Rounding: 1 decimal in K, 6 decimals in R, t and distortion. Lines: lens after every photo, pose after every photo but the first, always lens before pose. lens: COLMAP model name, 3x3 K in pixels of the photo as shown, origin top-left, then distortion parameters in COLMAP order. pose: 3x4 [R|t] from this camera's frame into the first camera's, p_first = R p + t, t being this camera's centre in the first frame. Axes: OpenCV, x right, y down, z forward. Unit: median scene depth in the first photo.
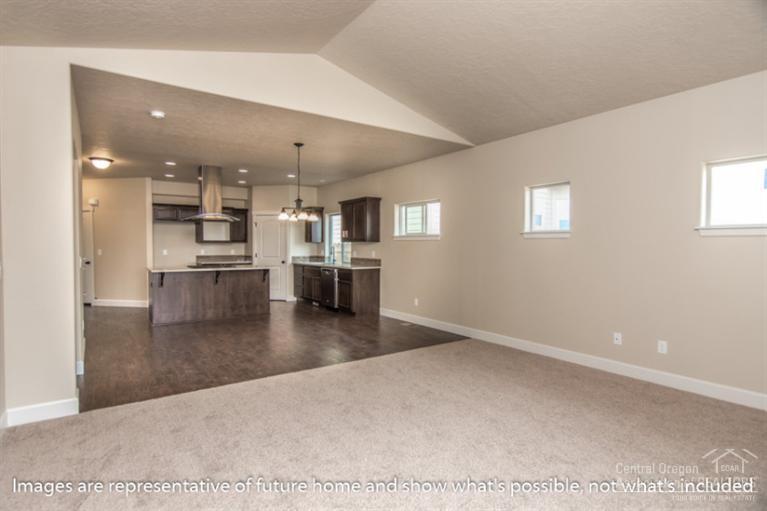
lens RADIAL K [[402.3, 0, 376.3], [0, 402.3, 254.4], [0, 0, 1]] dist [-0.001734, 0.000830]
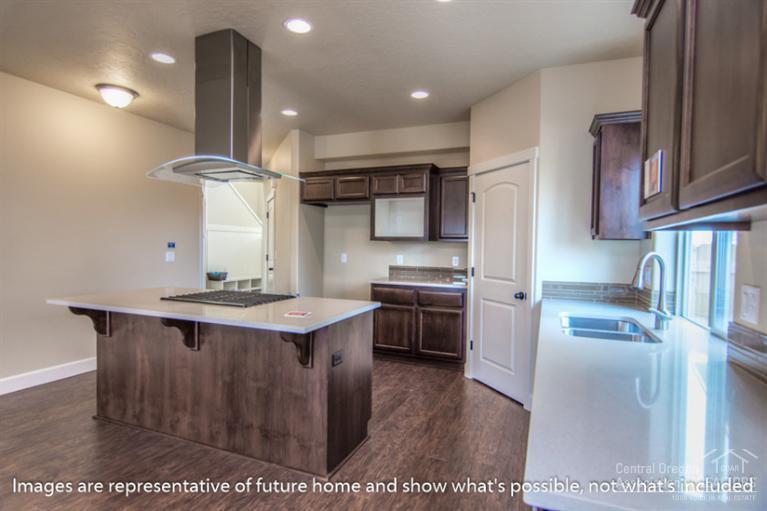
lens RADIAL K [[402.3, 0, 376.3], [0, 402.3, 254.4], [0, 0, 1]] dist [-0.001734, 0.000830]
pose [[0.531792, 0.023332, -0.846553, -0.000075], [-0.030880, 0.999490, 0.008148, -0.016408], [0.846312, 0.021808, 0.532241, 0.712025]]
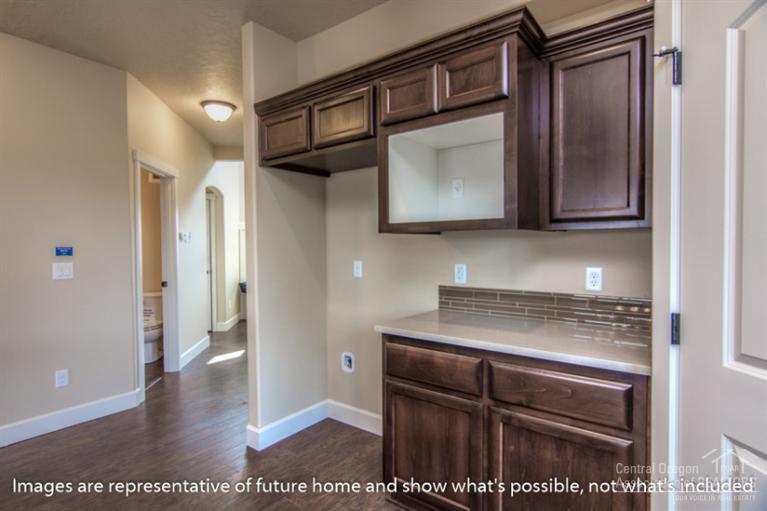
lens RADIAL K [[386.1, 0, 383.5], [0, 386.1, 255.5], [0, 0, 1]] dist [-0.045182, 0.000414]
pose [[0.310103, 0.017872, -0.950535, -0.225817], [-0.013476, 0.999805, 0.014402, -0.020388], [0.950608, 0.008343, 0.310283, 0.905747]]
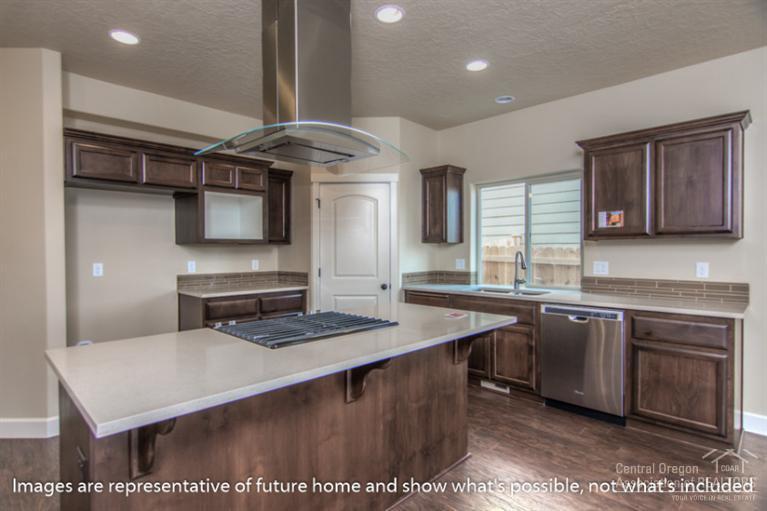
lens RADIAL K [[402.3, 0, 376.3], [0, 402.3, 254.4], [0, 0, 1]] dist [-0.001734, 0.000830]
pose [[0.984629, -0.009704, 0.174390, -0.322489], [0.011796, 0.999870, -0.010966, -0.012491], [-0.174261, 0.012855, 0.984616, 0.560797]]
